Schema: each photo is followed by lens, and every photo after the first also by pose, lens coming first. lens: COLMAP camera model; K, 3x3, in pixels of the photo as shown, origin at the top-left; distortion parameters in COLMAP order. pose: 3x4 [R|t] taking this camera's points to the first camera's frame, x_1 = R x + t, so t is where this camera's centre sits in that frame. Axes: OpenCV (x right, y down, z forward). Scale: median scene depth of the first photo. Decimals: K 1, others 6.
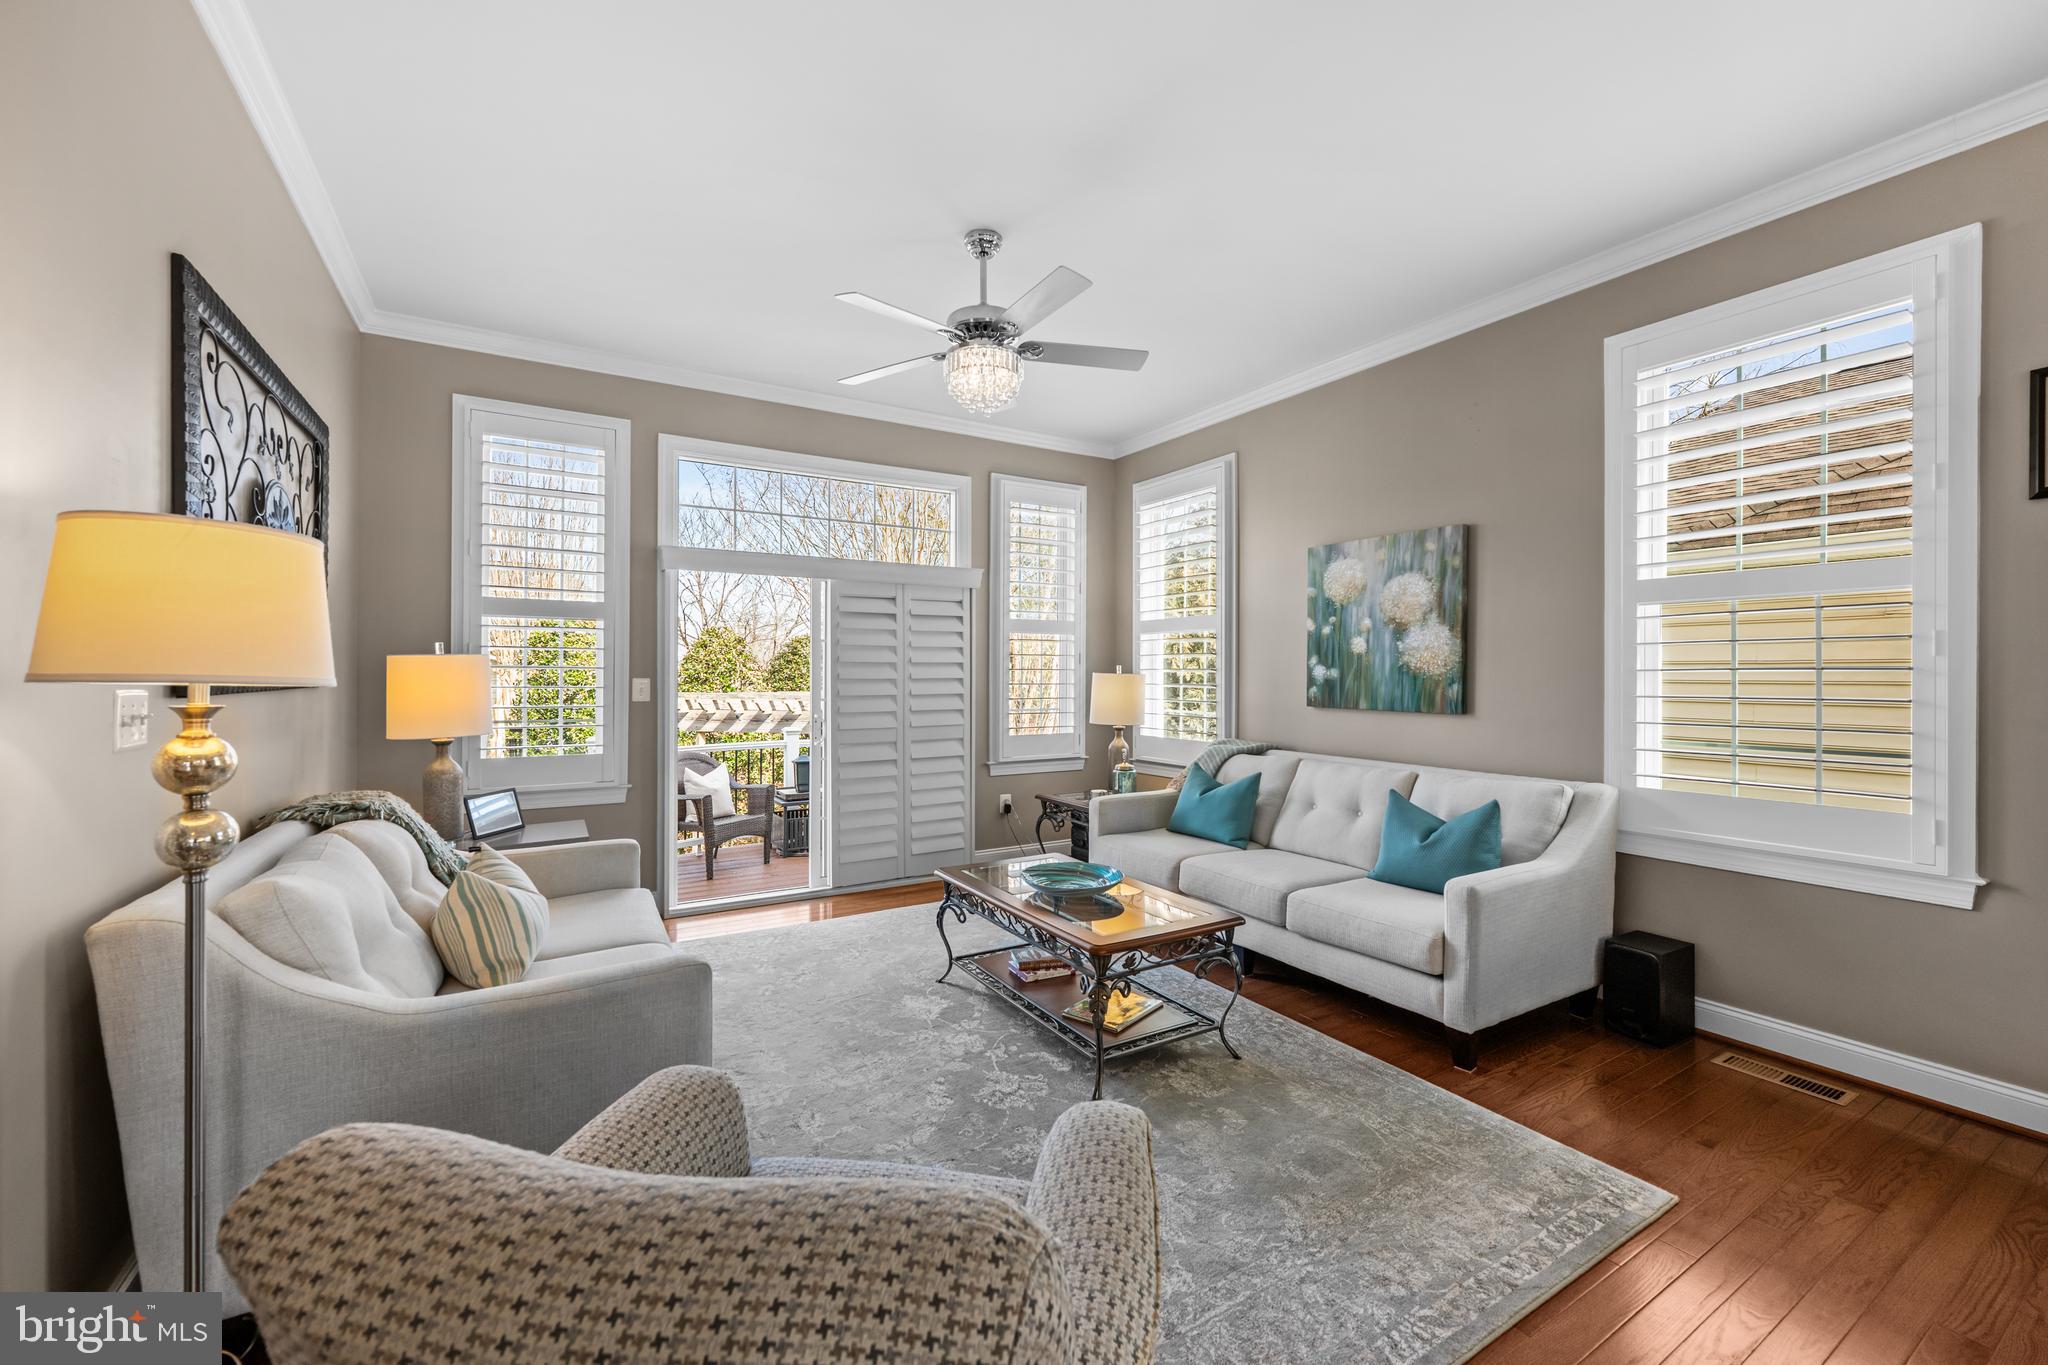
lens RADIAL K [[811.9, 0, 1025.5], [0, 811.9, 673.6], [0, 0, 1]] dist [-0.003239, 0.000634]
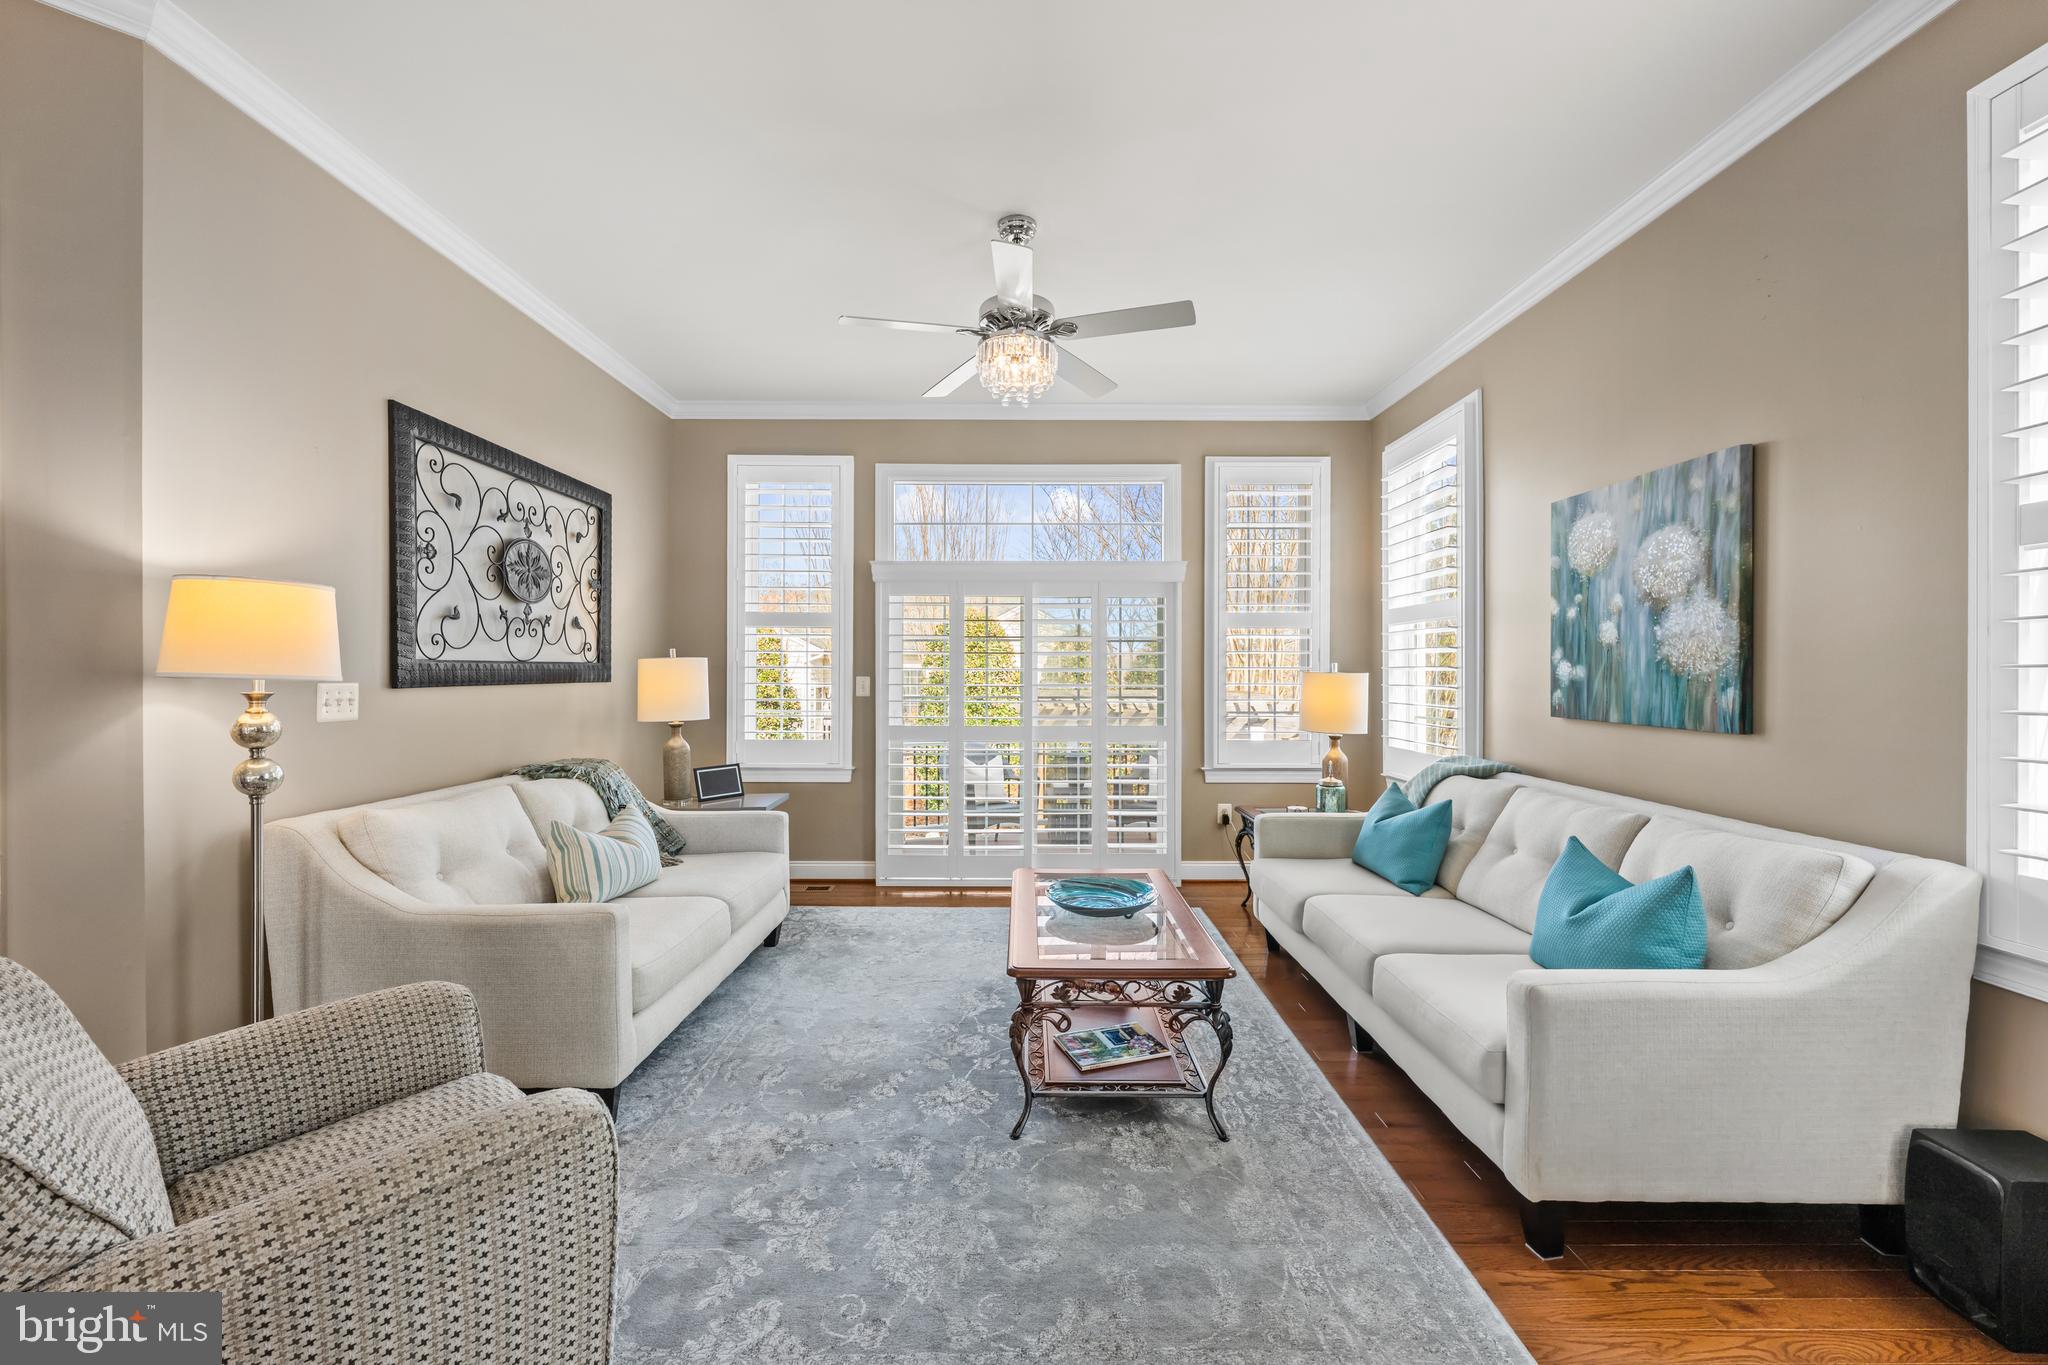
lens RADIAL K [[811.9, 0, 1023.2], [0, 811.9, 671.4], [0, 0, 1]] dist [-0.003239, 0.000634]
pose [[0.859880, -0.000851, -0.510496, 0.353091], [-0.000006, 0.999999, -0.001677, 0.000293], [0.510496, 0.001445, 0.859879, 0.131050]]
